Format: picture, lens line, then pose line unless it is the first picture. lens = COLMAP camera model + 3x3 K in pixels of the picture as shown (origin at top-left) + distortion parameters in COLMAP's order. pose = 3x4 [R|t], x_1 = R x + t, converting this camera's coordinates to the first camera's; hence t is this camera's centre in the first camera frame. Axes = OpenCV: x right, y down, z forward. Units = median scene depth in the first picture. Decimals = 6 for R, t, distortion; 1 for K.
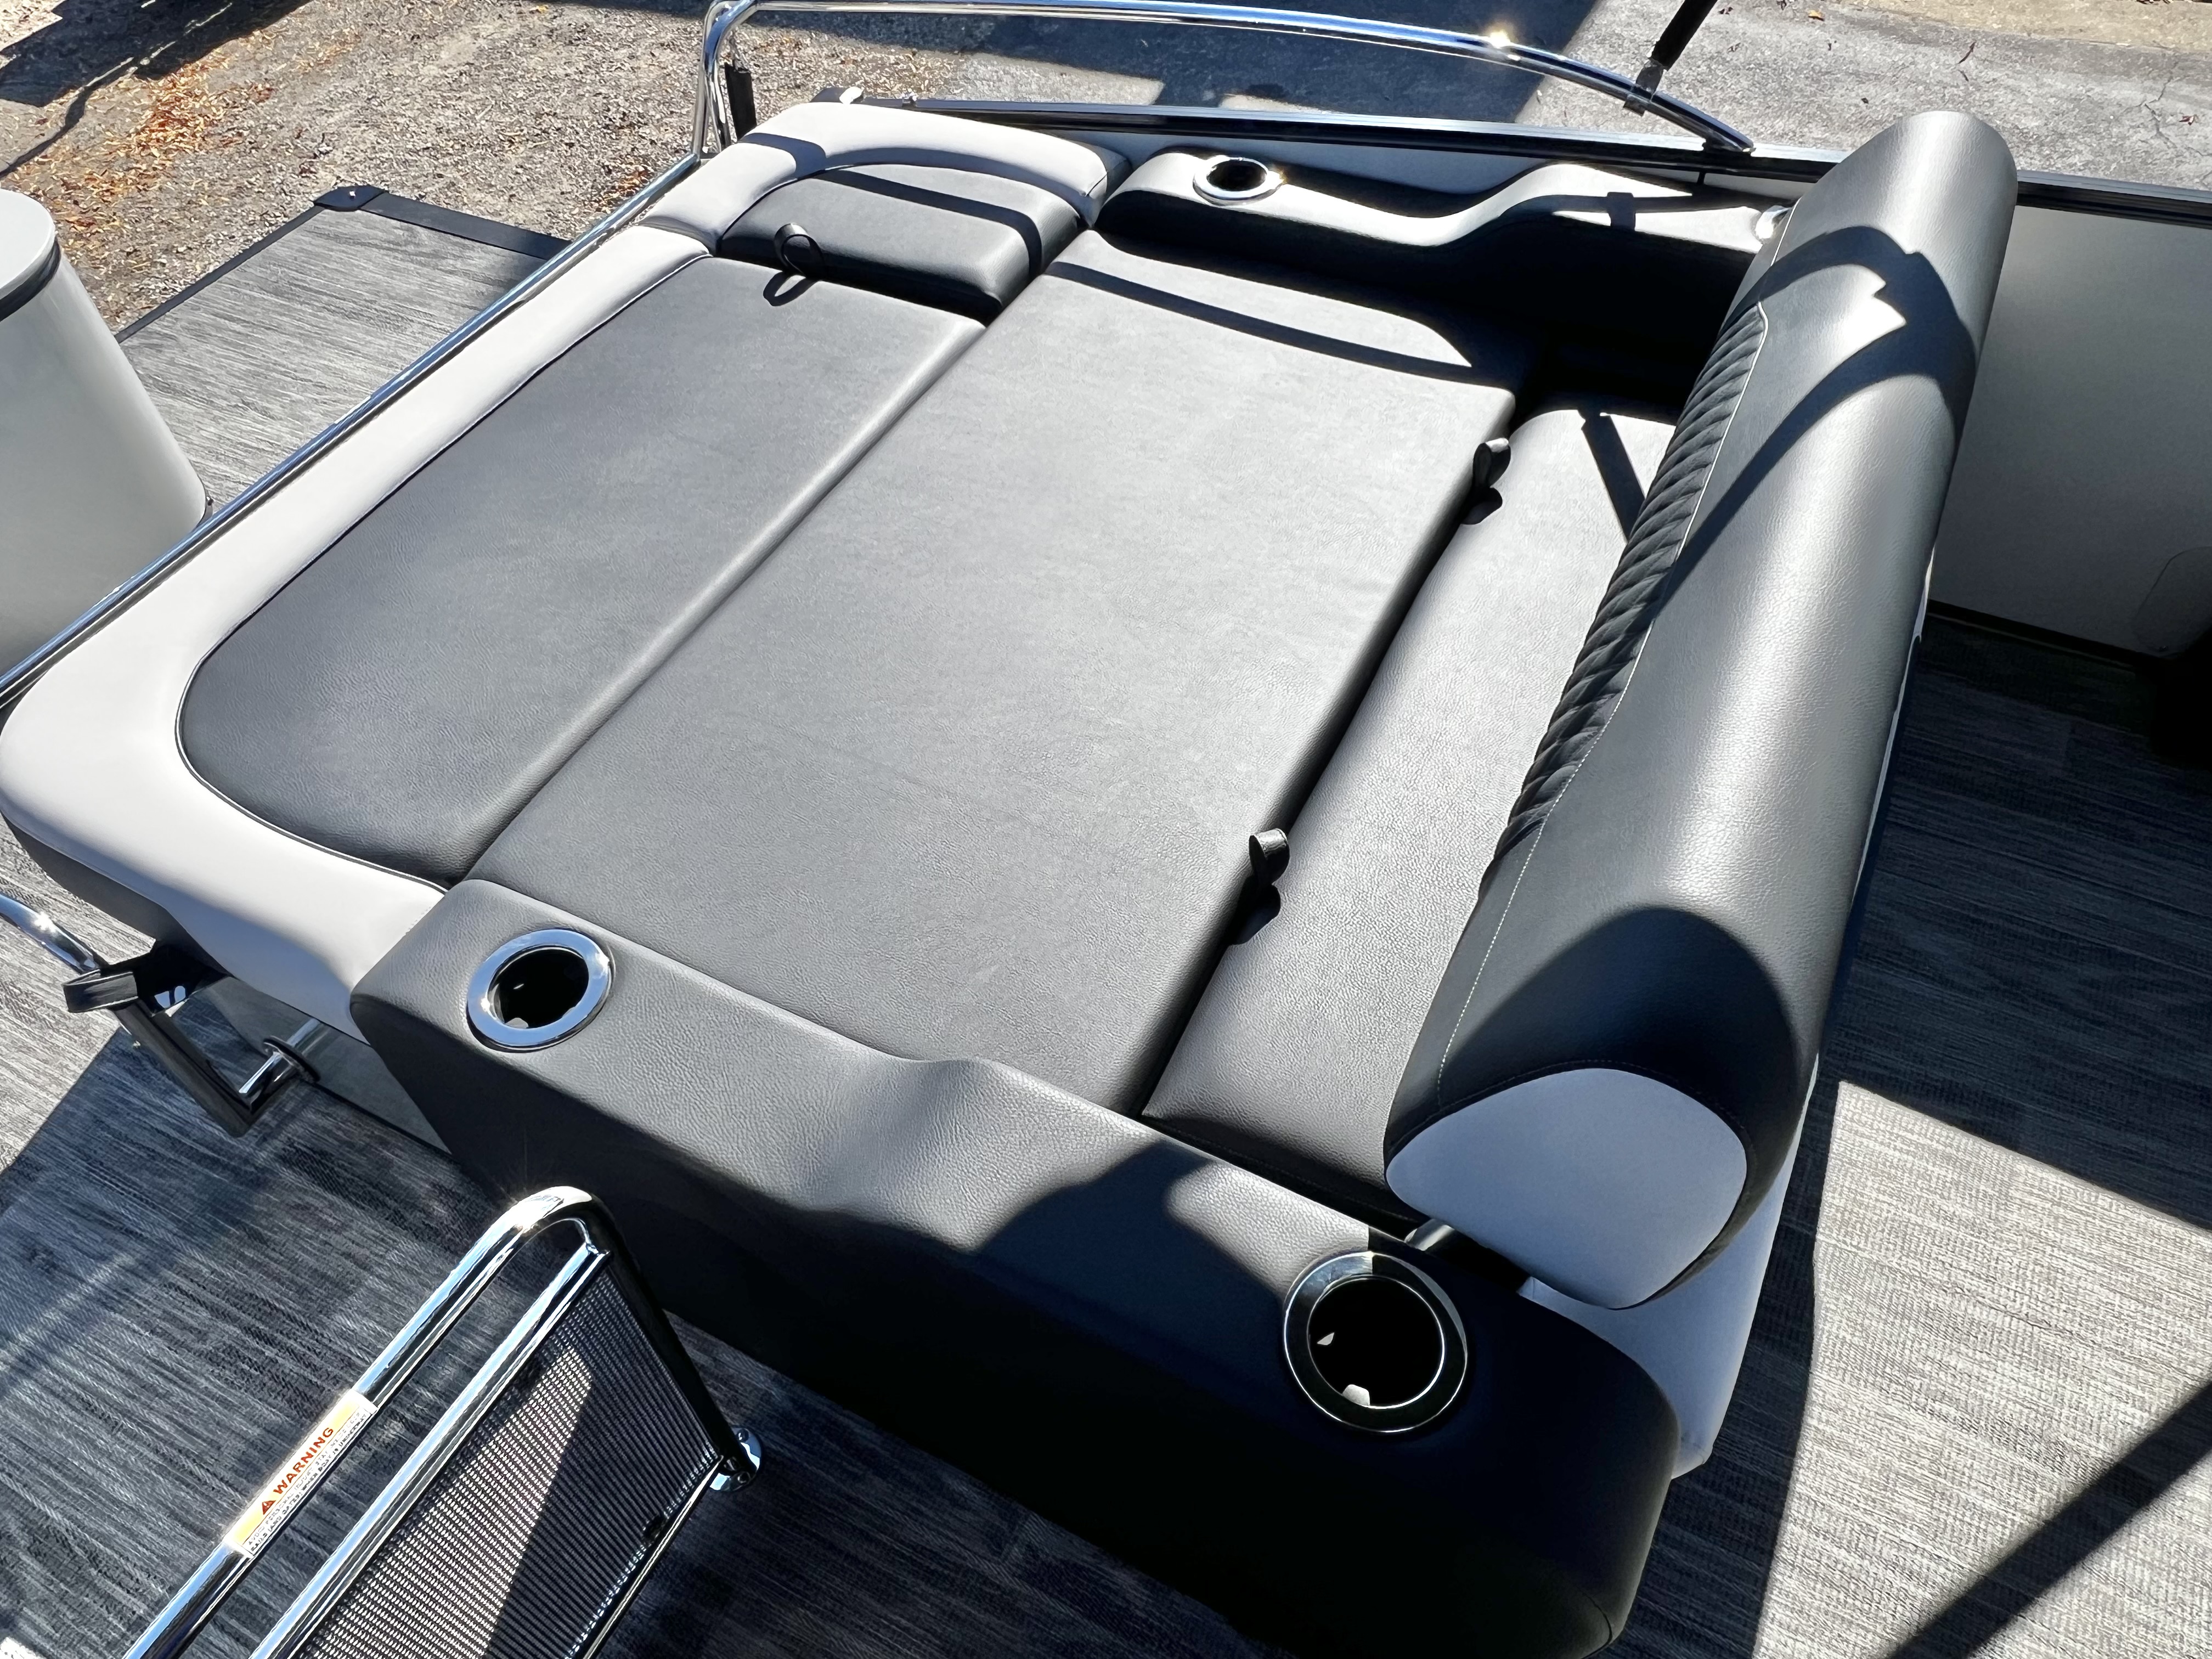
lens RADIAL K [[1523.5, 0, 1089.4], [0, 1523.5, 831.5], [0, 0, 1]] dist [-0.003917, 0.000797]
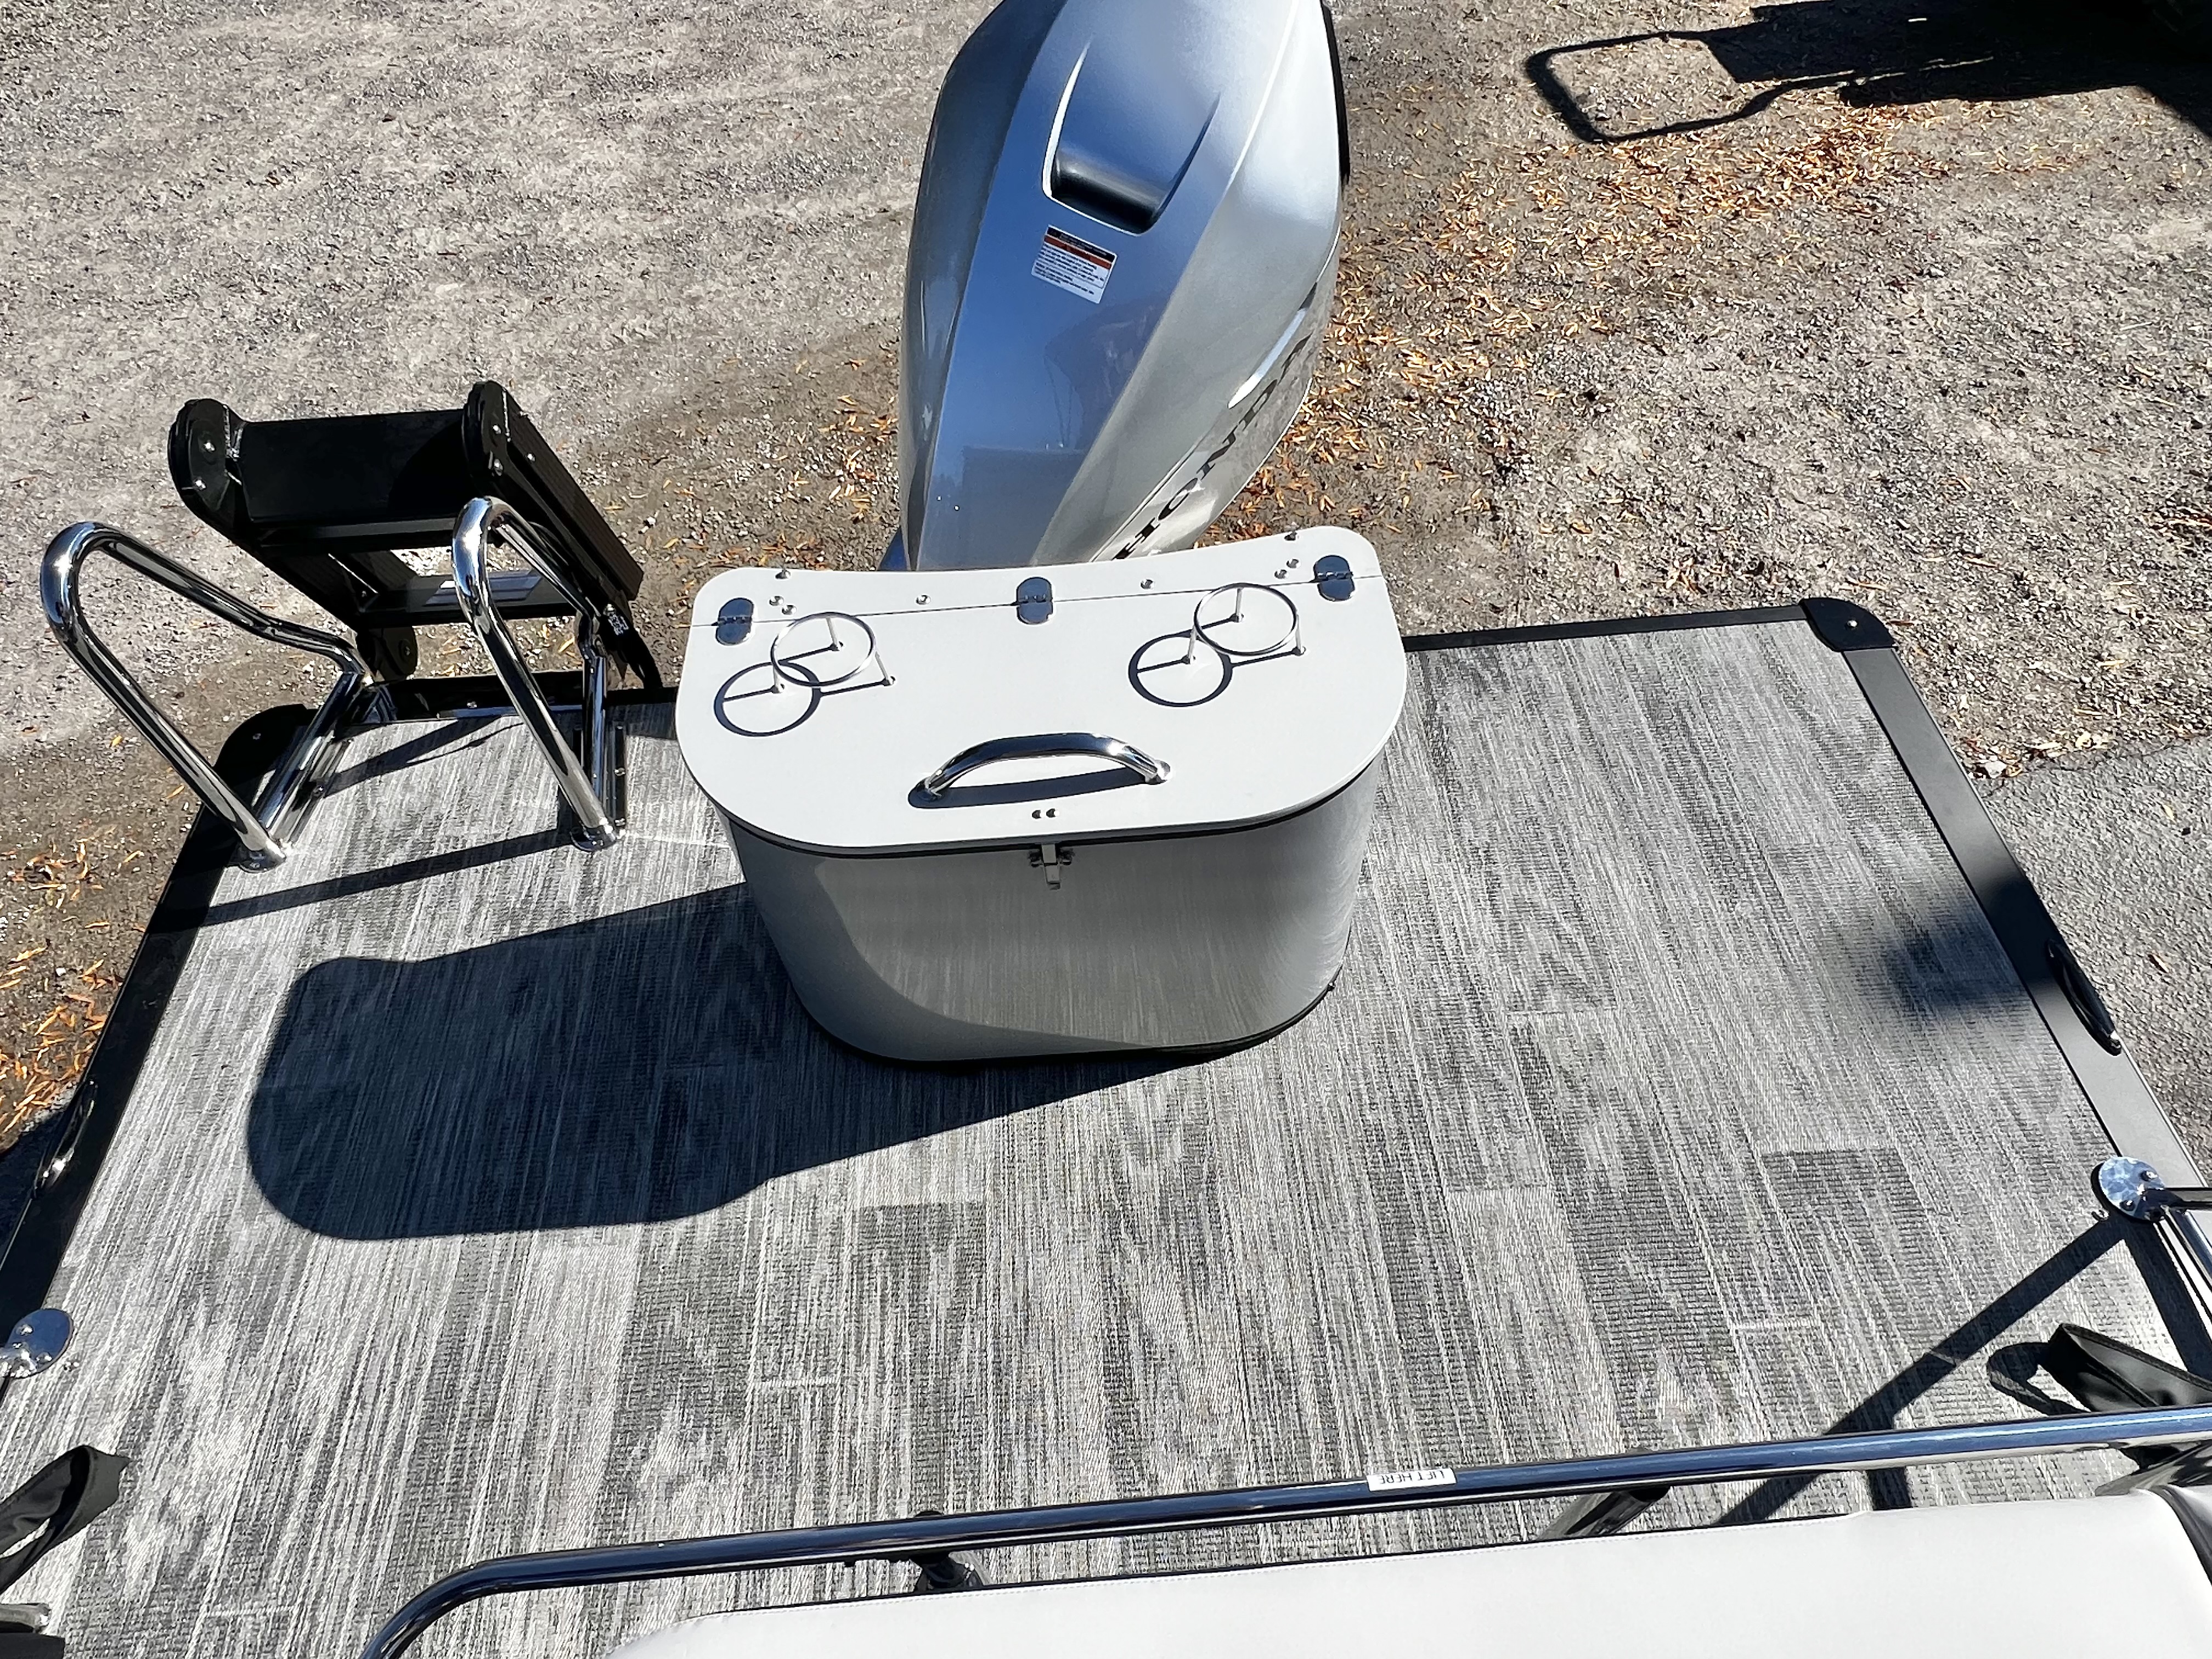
lens RADIAL K [[1354.1, 0, 1085.0], [0, 1354.1, 821.3], [0, 0, 1]] dist [-0.004061, 0.000376]
pose [[0.508034, 0.695298, -0.508392, -0.280080], [-0.644217, 0.698512, 0.311552, -0.319763], [0.571740, 0.169236, 0.802791, 0.296808]]
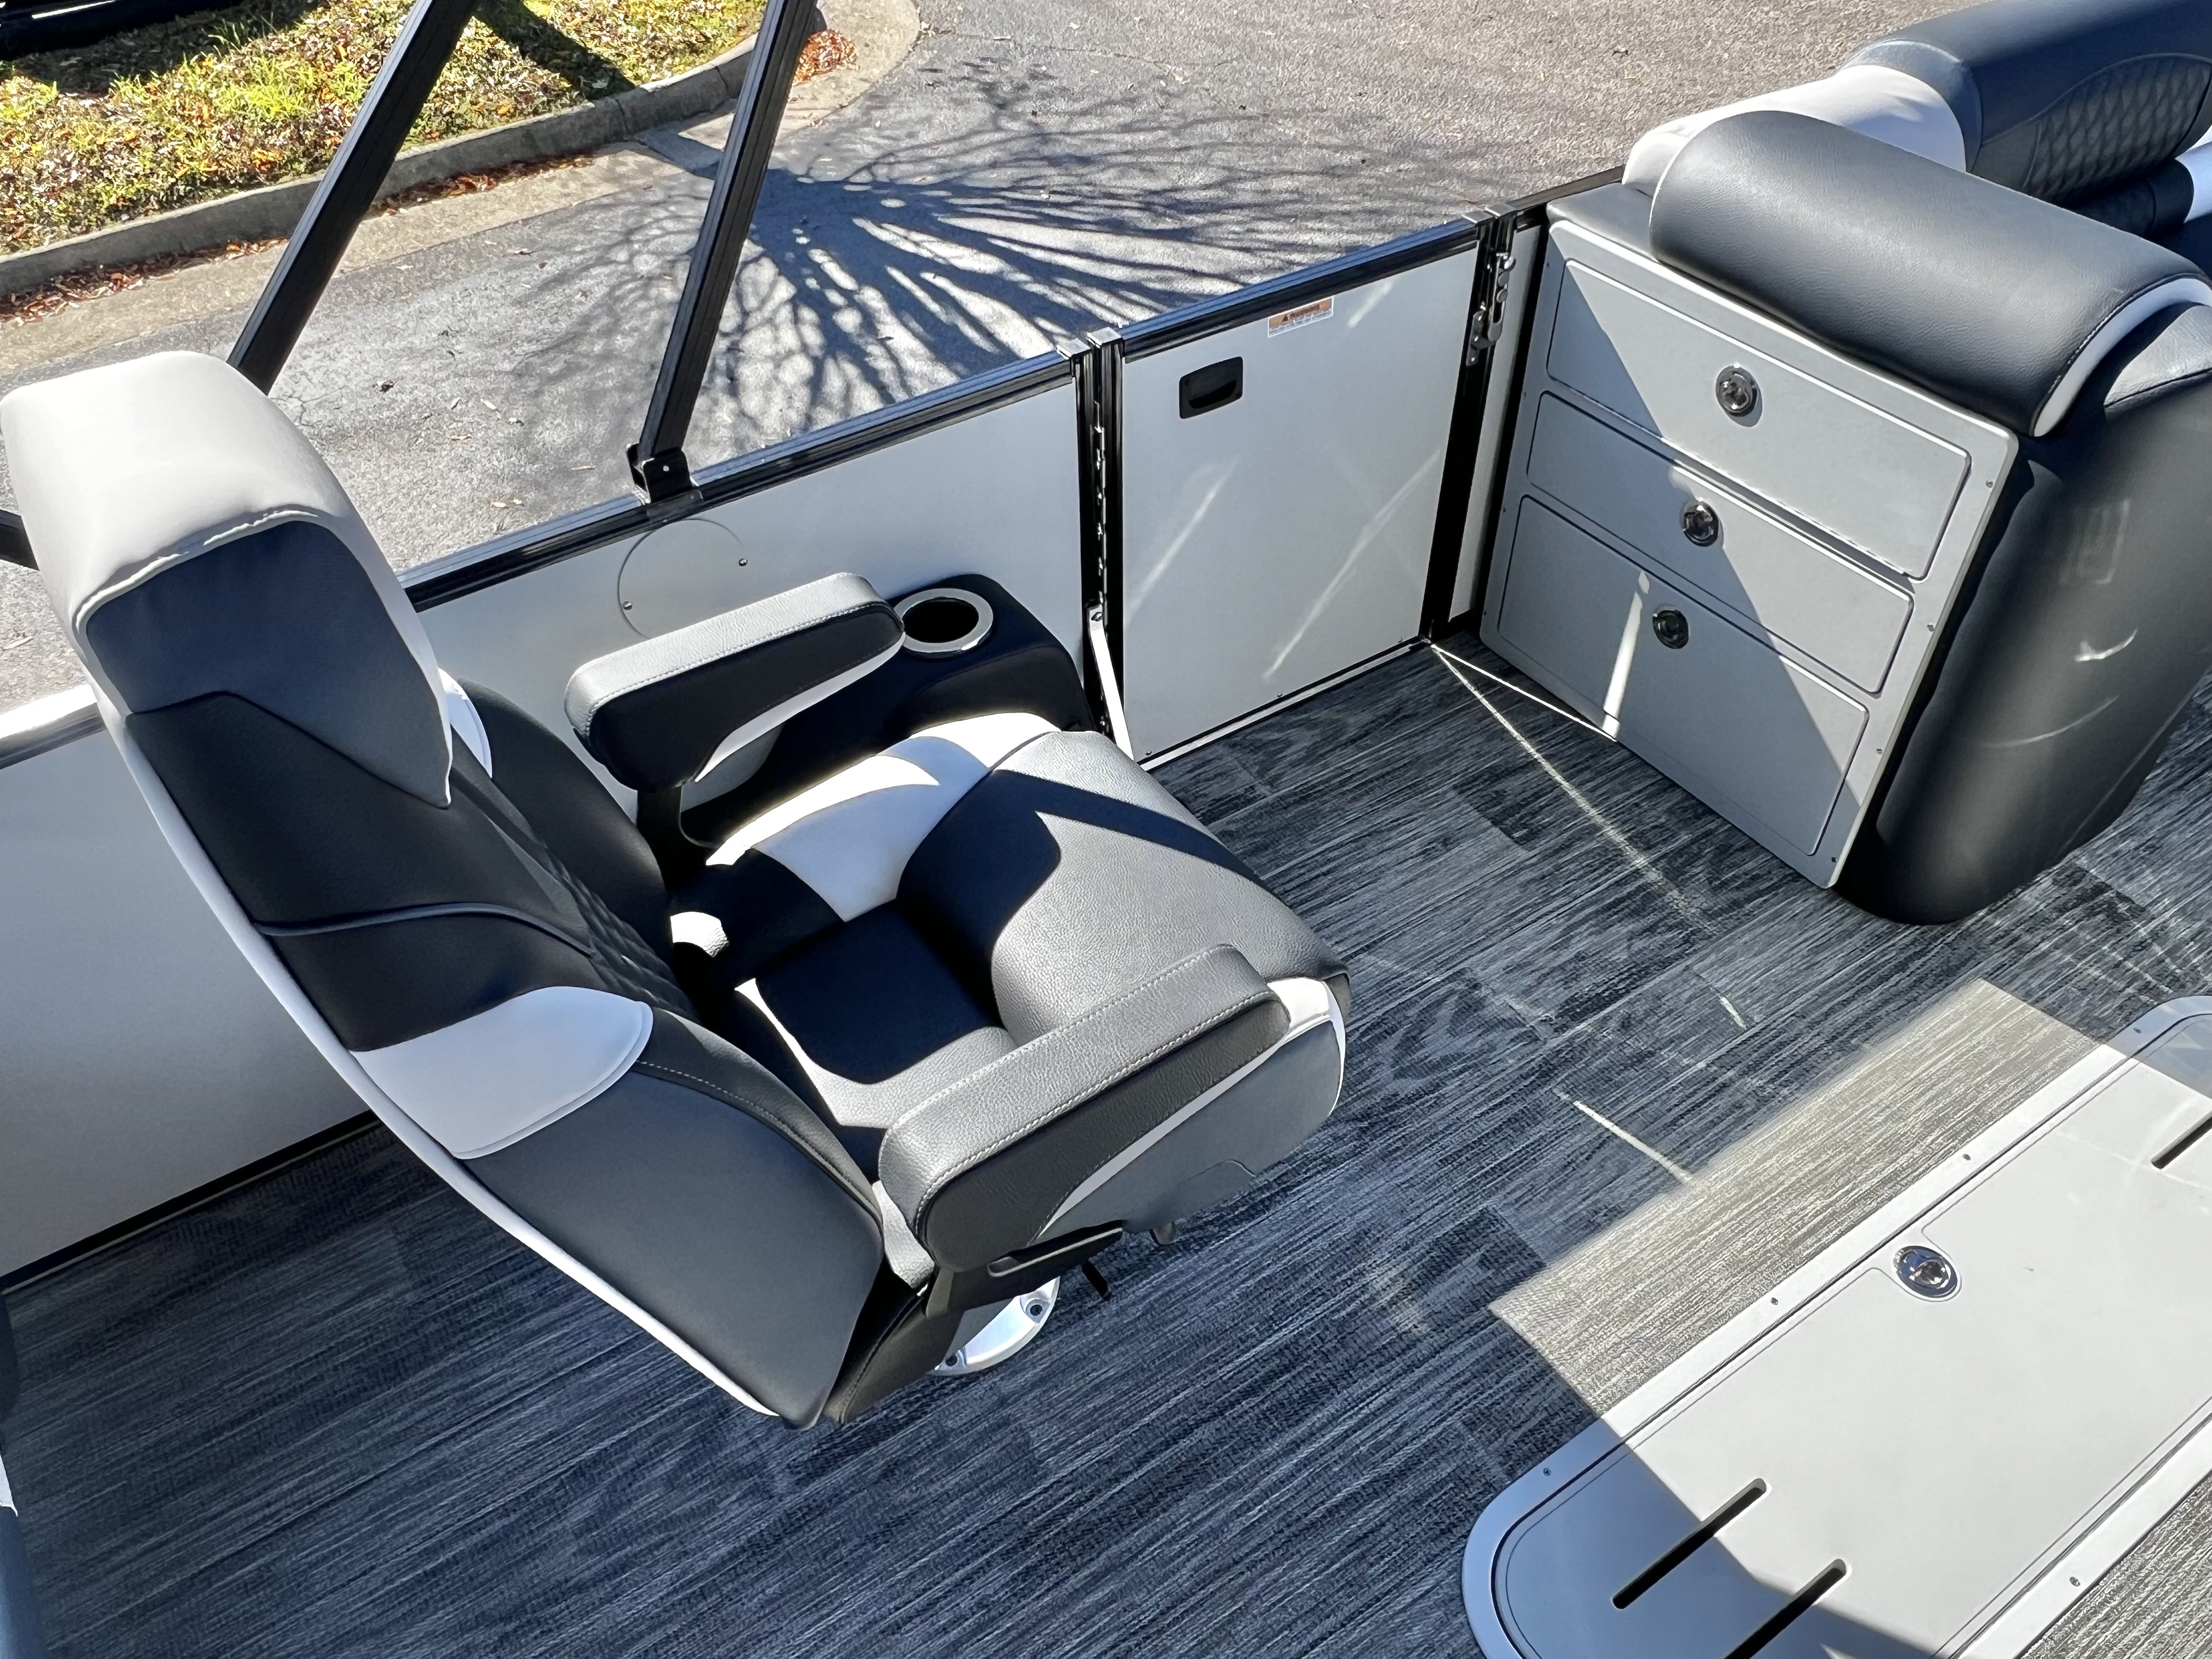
lens RADIAL K [[1609.3, 0, 1091.2], [0, 1609.3, 834.8], [0, 0, 1]] dist [-0.002408, -0.002940]
pose [[0.491899, -0.573468, 0.655110, 0.245443], [0.665511, 0.732801, 0.141767, -0.060804], [-0.561364, 0.366248, 0.742114, 0.050821]]
